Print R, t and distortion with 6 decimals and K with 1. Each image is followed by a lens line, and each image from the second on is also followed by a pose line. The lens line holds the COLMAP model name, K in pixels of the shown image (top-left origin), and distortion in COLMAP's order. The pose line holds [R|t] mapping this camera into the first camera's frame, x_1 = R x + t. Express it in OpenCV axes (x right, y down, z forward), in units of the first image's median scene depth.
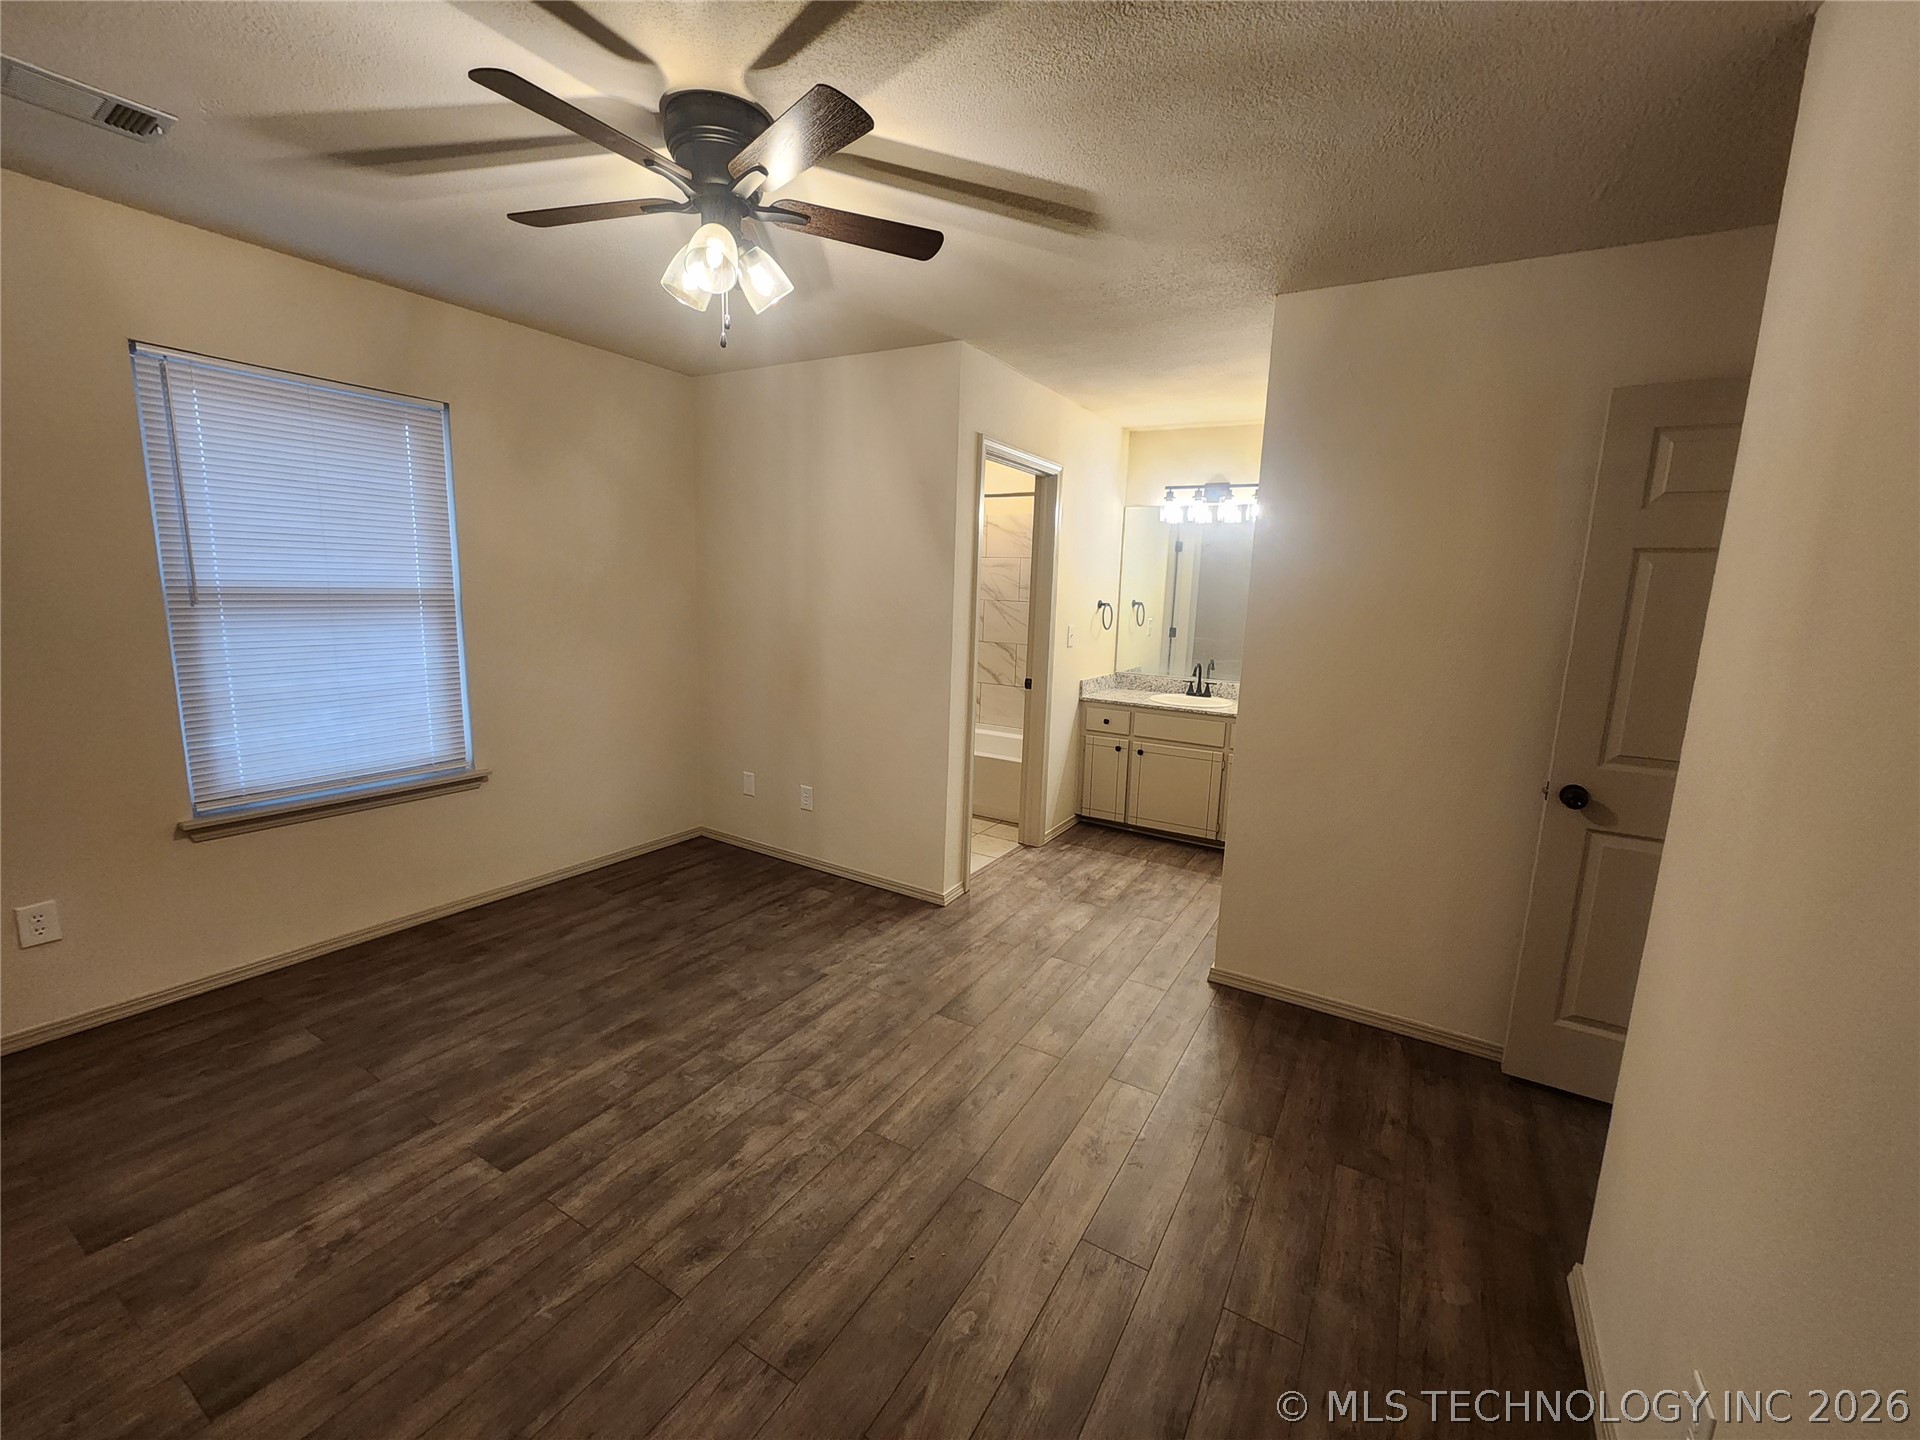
lens RADIAL K [[778.9, 0, 963.0], [0, 778.9, 715.5], [0, 0, 1]] dist [-0.002730, -0.000296]
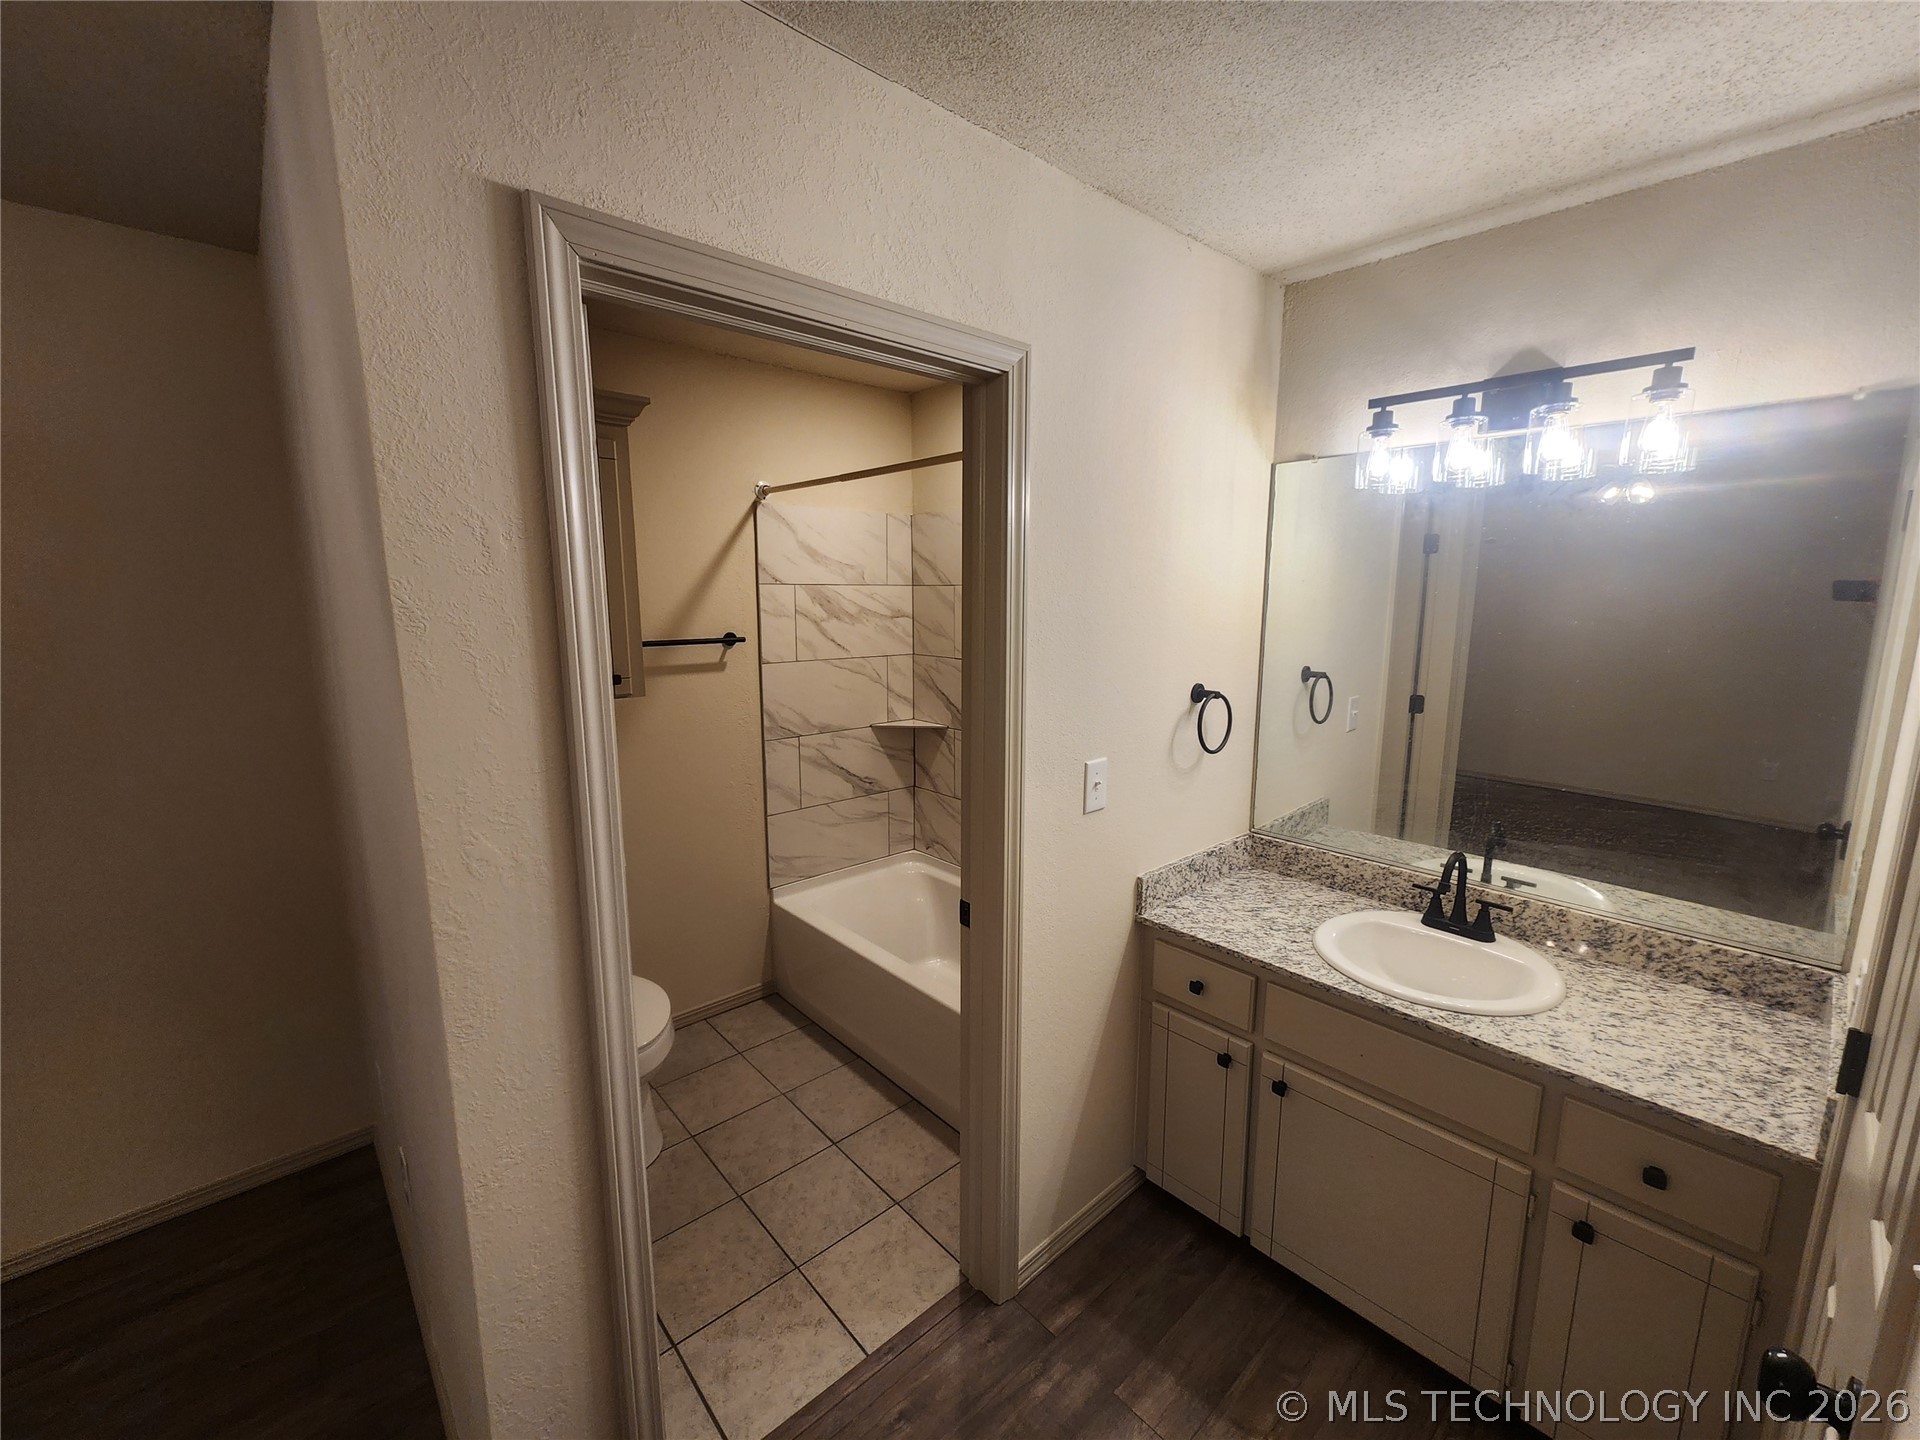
lens RADIAL K [[778.9, 0, 958.6], [0, 778.9, 720.1], [0, 0, 1]] dist [-0.002730, -0.000296]
pose [[0.955037, 0.014848, -0.296116, 0.181437], [-0.015348, 0.999882, 0.000634, -0.129590], [0.296091, 0.003939, 0.955152, 0.565357]]
